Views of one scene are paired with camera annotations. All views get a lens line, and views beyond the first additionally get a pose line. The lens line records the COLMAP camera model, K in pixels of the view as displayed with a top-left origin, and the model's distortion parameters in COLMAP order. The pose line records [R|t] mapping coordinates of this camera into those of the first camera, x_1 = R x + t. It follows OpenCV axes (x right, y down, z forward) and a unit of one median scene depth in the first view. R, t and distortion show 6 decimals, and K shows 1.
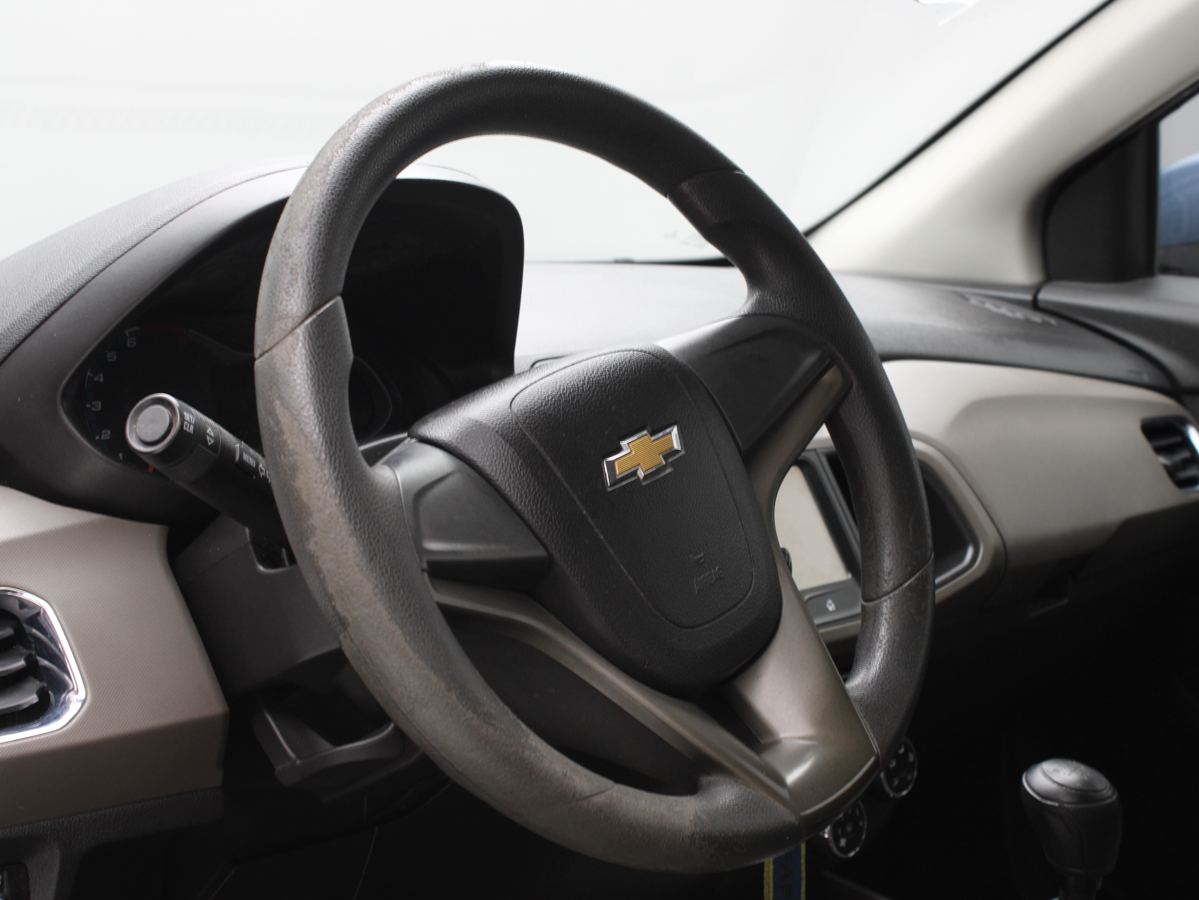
lens RADIAL K [[1897.8, 0, 599.5], [0, 1897.8, 450.0], [0, 0, 1]] dist [-0.031934, -0.065043]
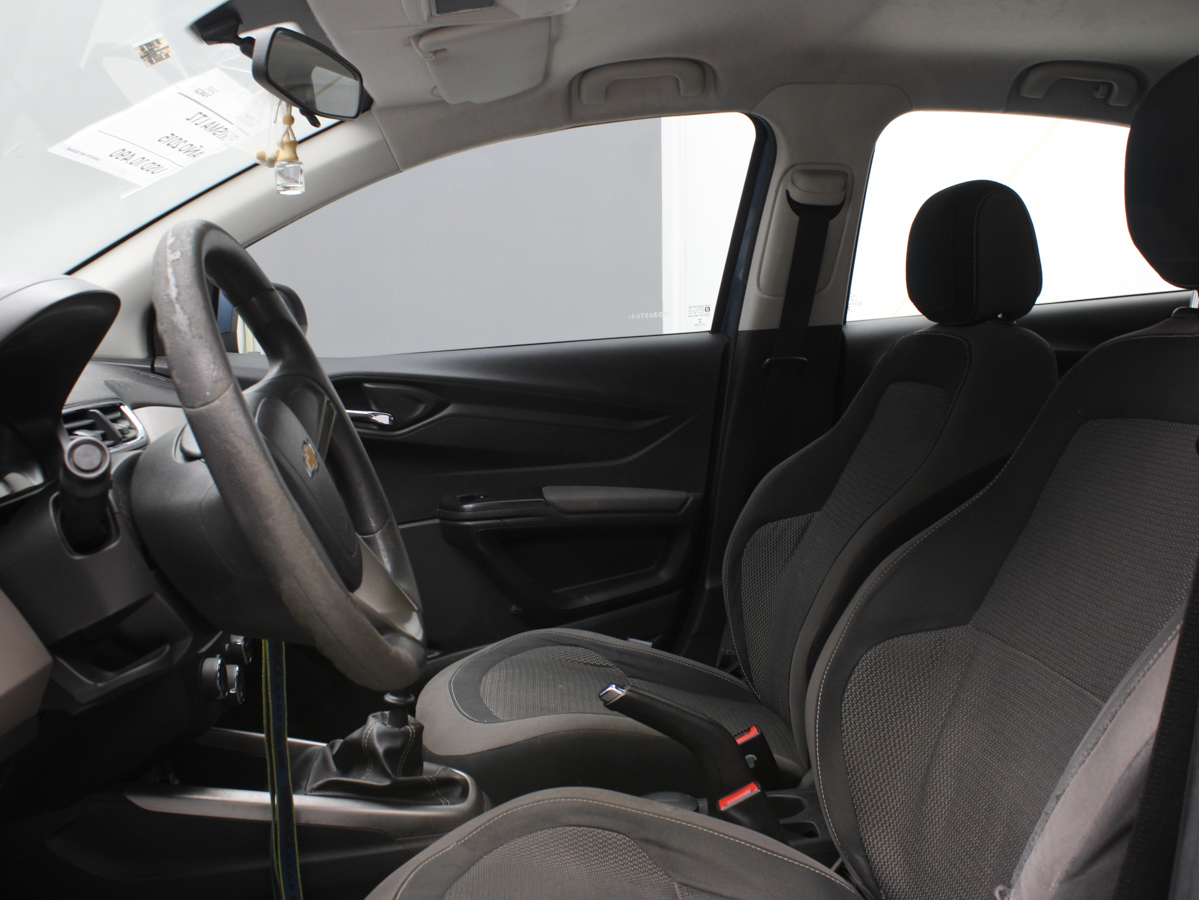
lens RADIAL K [[1182.4, 0, 599.5], [0, 1182.4, 450.0], [0, 0, 1]] dist [-0.153366, 0.139141]
pose [[0.679014, -0.068171, 0.730954, -0.558424], [0.073695, 0.996979, 0.024522, -0.011065], [-0.730417, 0.037217, 0.681986, 0.100953]]
